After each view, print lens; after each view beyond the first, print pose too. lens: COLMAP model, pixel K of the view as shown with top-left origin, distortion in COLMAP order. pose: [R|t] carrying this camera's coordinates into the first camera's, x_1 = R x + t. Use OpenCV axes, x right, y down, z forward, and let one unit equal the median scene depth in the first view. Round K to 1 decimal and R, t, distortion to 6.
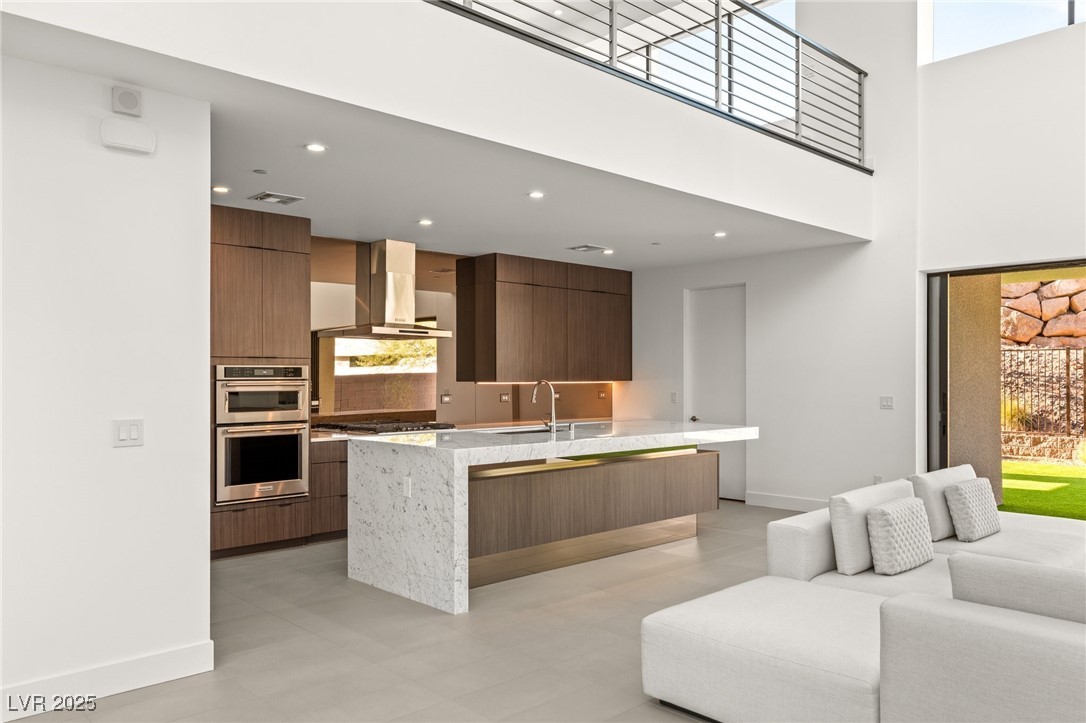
lens RADIAL K [[800.4, 0, 527.1], [0, 800.4, 398.8], [0, 0, 1]] dist [0.010000, 0.003660]
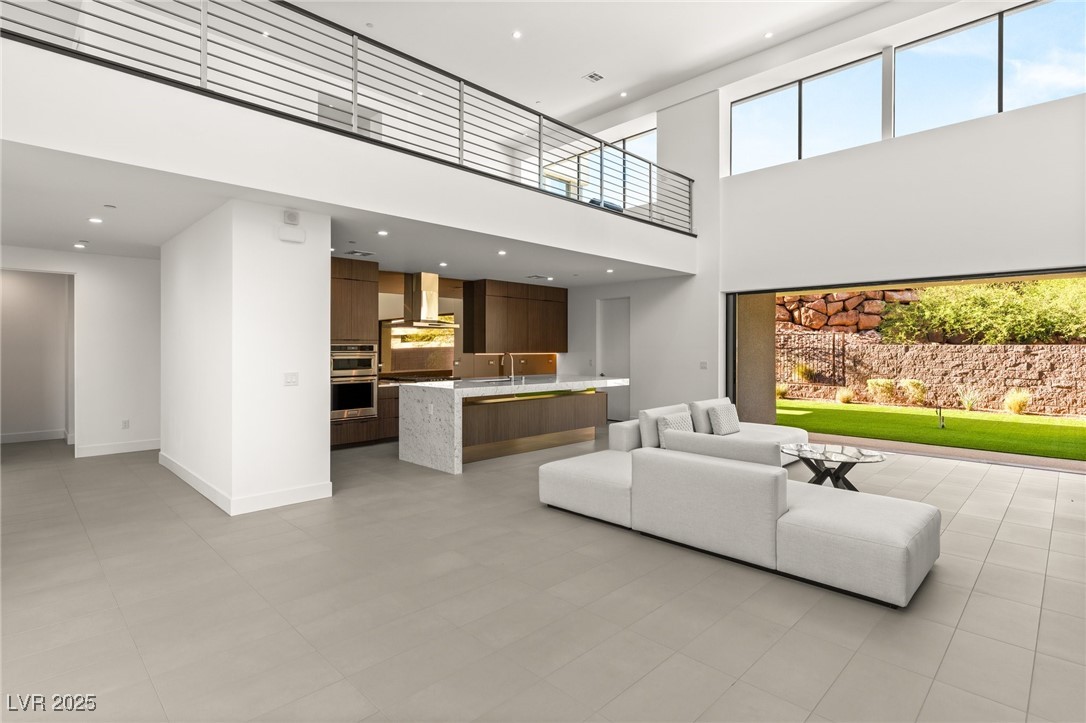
lens RADIAL K [[538.3, 0, 543.0], [0, 538.3, 361.5], [0, 0, 1]] dist [-0.001391, -0.000082]
pose [[0.999217, 0.000715, 0.039556, 0.043516], [-0.000558, 0.999992, -0.003975, 0.001284], [-0.039558, 0.003950, 0.999209, -0.188148]]
